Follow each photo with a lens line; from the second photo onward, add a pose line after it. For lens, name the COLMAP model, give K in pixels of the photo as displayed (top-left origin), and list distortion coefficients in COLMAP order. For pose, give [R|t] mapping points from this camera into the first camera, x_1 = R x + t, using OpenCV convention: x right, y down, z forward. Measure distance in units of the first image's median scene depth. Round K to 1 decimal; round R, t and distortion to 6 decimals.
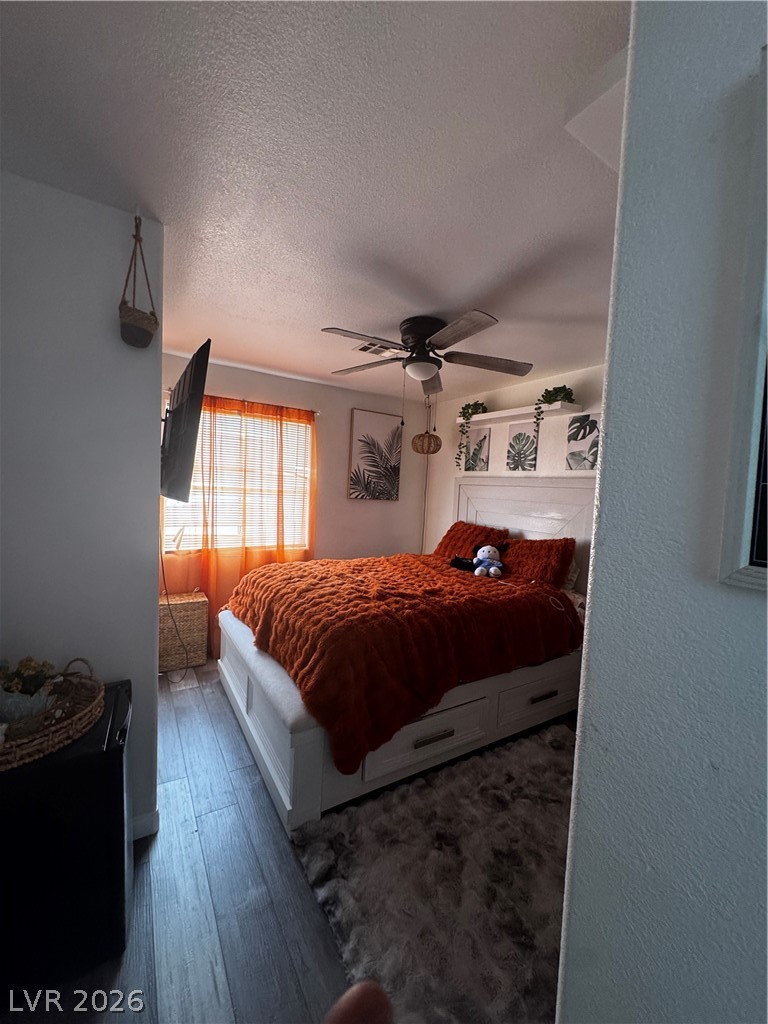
lens RADIAL K [[409.7, 0, 384.0], [0, 409.7, 512.0], [0, 0, 1]] dist [-0.010208, -0.000288]
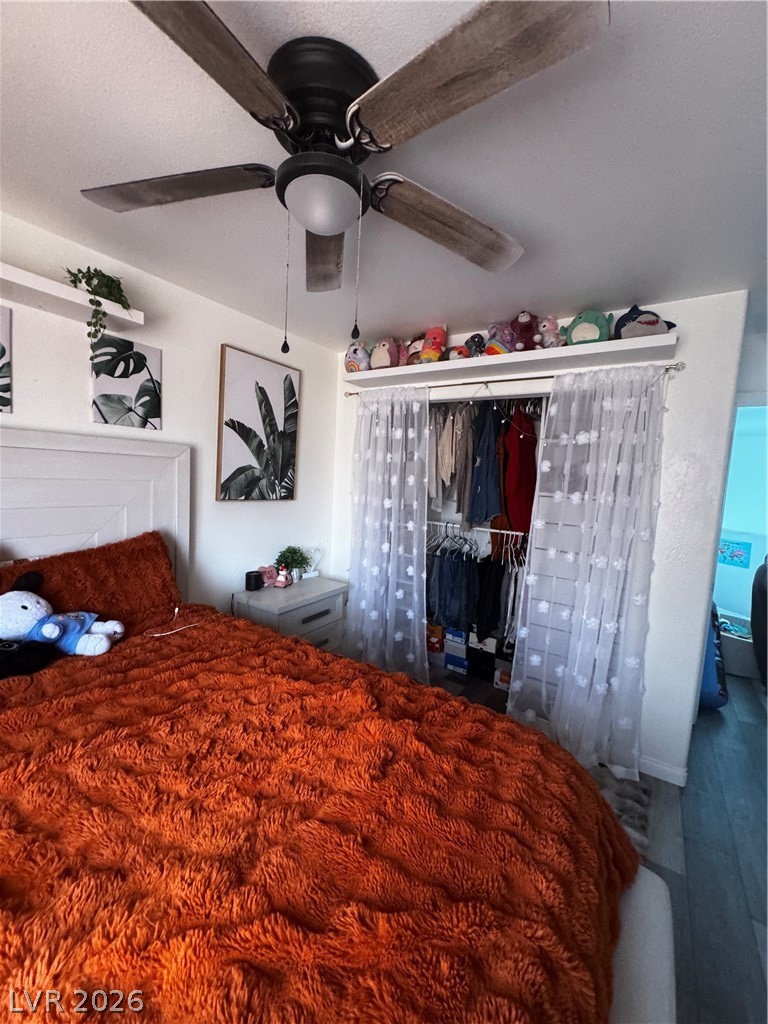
lens RADIAL K [[409.7, 0, 384.0], [0, 409.7, 512.0], [0, 0, 1]] dist [-0.010208, -0.000288]
pose [[-0.420855, -0.152580, 0.894204, -0.287857], [-0.021174, 0.987136, 0.158472, -0.078943], [-0.906881, 0.047760, -0.418672, 0.897934]]
